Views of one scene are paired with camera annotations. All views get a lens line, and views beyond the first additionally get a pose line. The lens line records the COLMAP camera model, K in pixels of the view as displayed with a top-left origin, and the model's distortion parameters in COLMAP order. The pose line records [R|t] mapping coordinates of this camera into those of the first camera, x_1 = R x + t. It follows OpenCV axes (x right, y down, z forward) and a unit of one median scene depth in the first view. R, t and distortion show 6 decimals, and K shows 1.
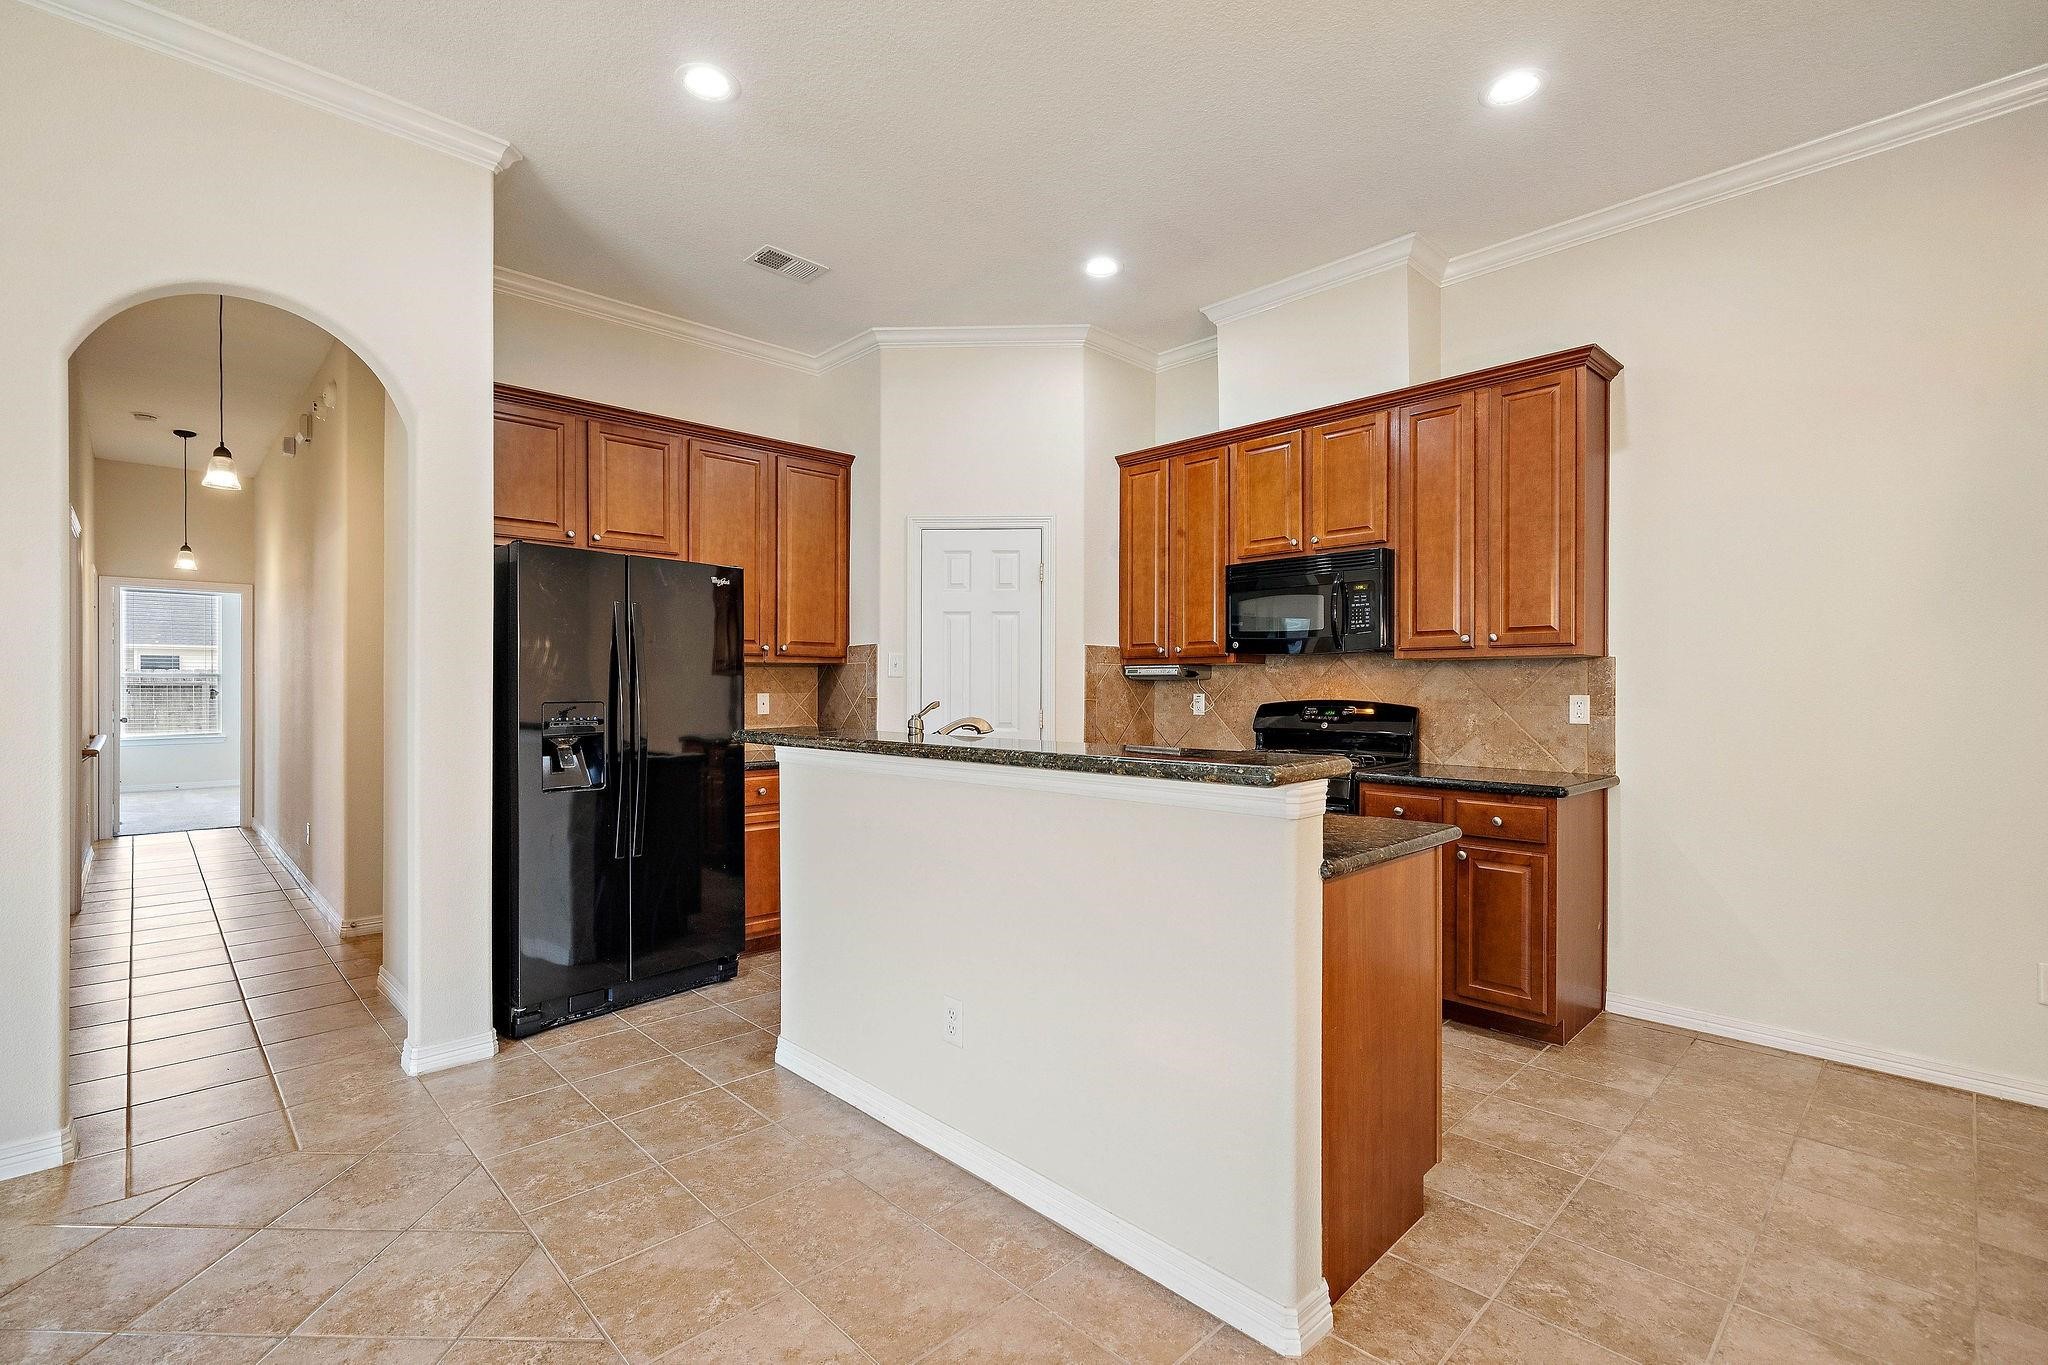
lens RADIAL K [[894.6, 0, 995.4], [0, 894.6, 688.4], [0, 0, 1]] dist [-0.002820, 0.000094]
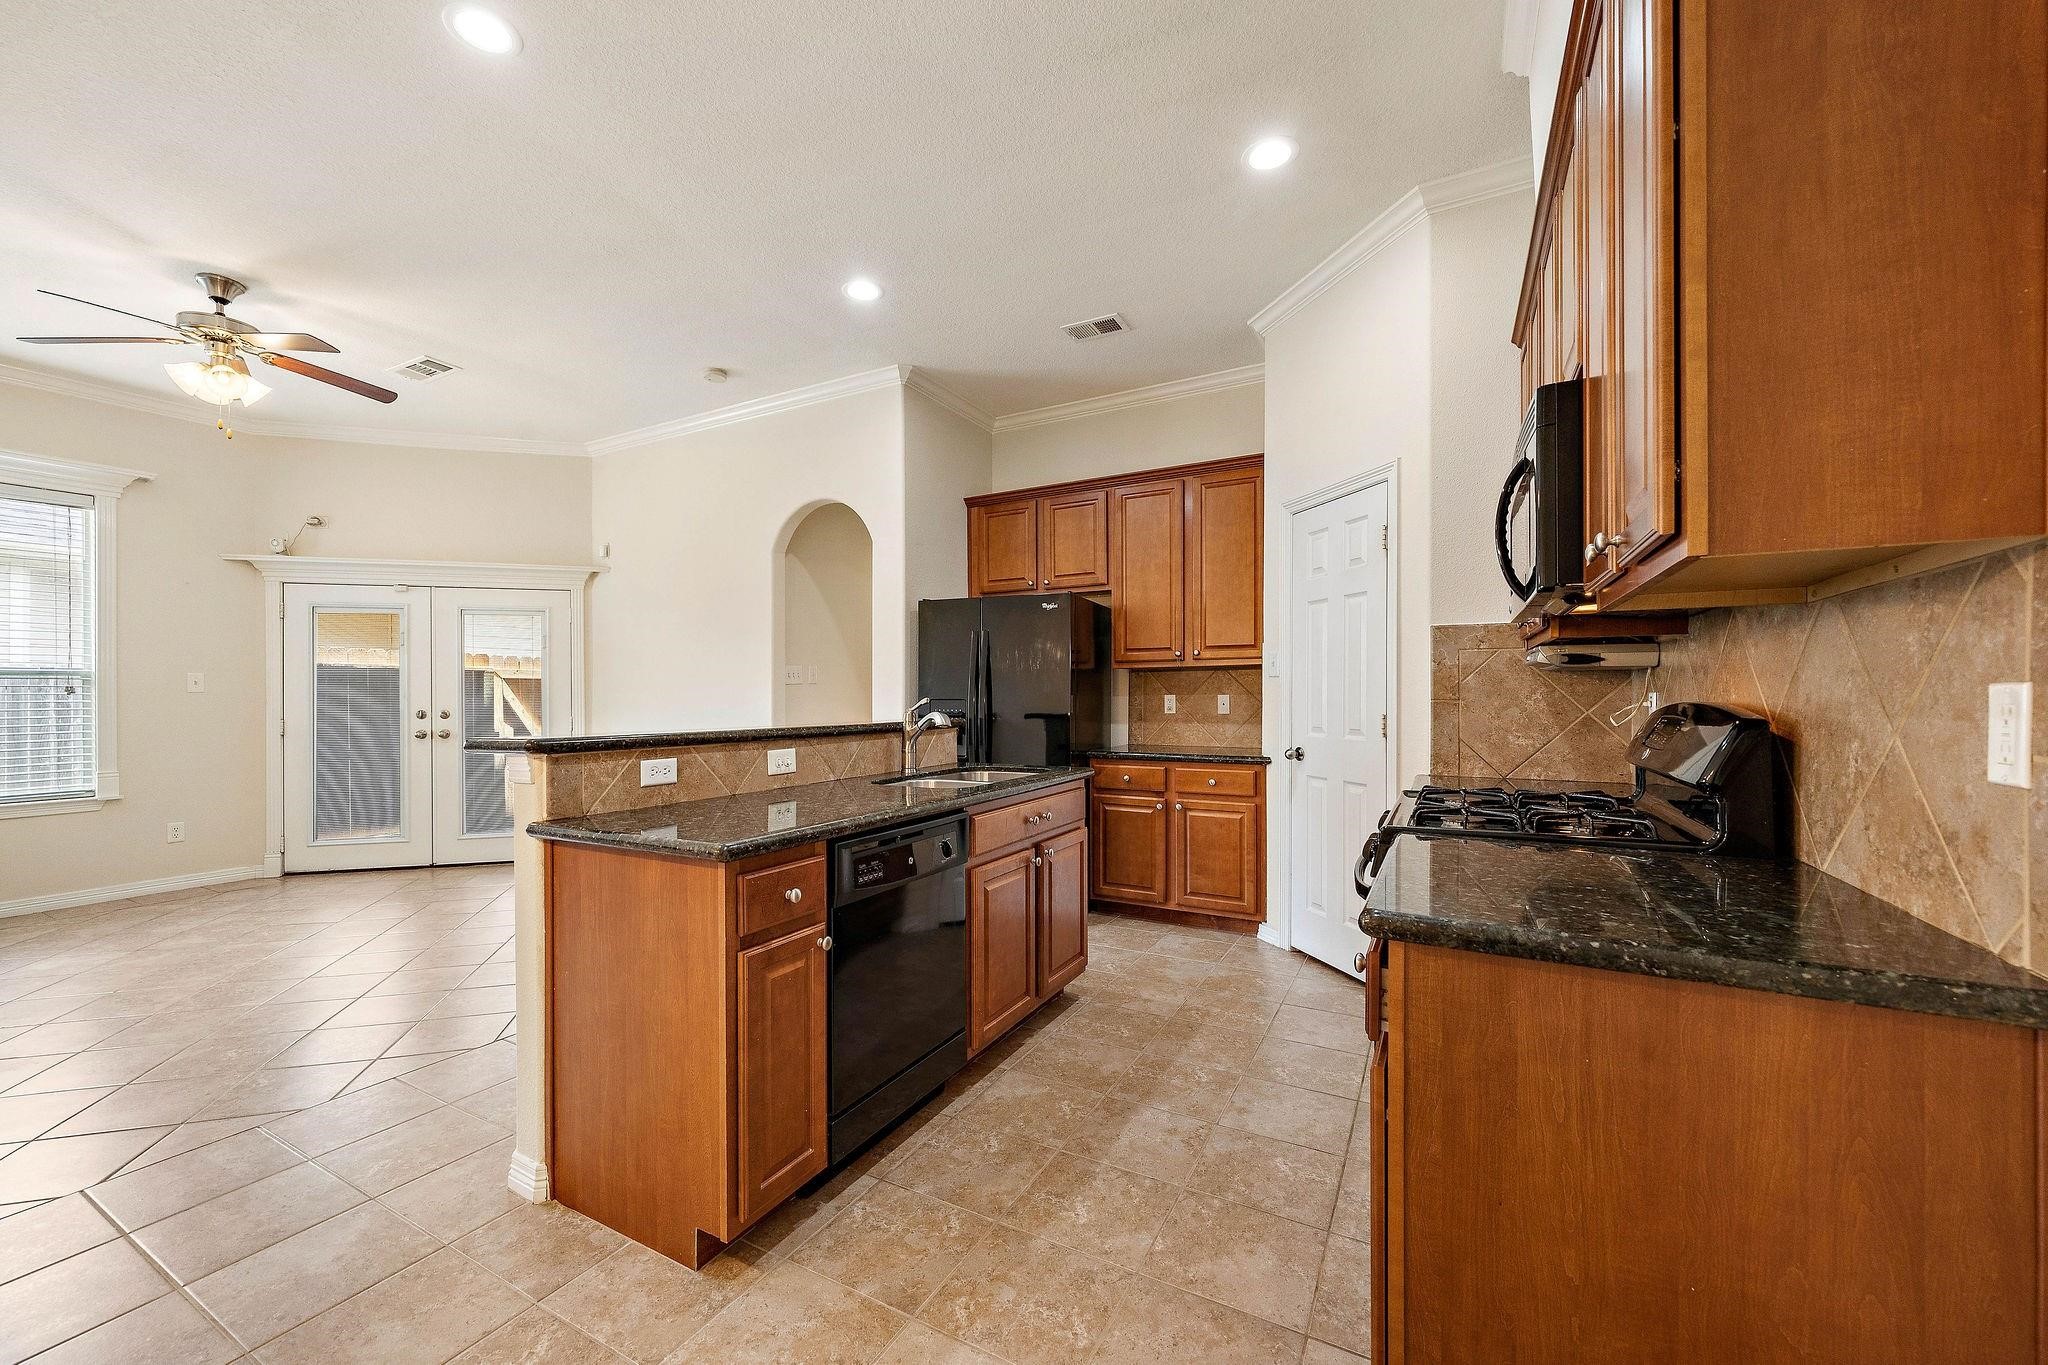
lens RADIAL K [[805.7, 0, 1016.4], [0, 805.7, 692.4], [0, 0, 1]] dist [-0.007409, 0.000291]
pose [[0.298249, -0.005861, -0.954470, 0.782560], [0.001385, 0.999983, -0.005708, 0.010738], [0.954487, 0.000380, 0.298252, 0.610629]]
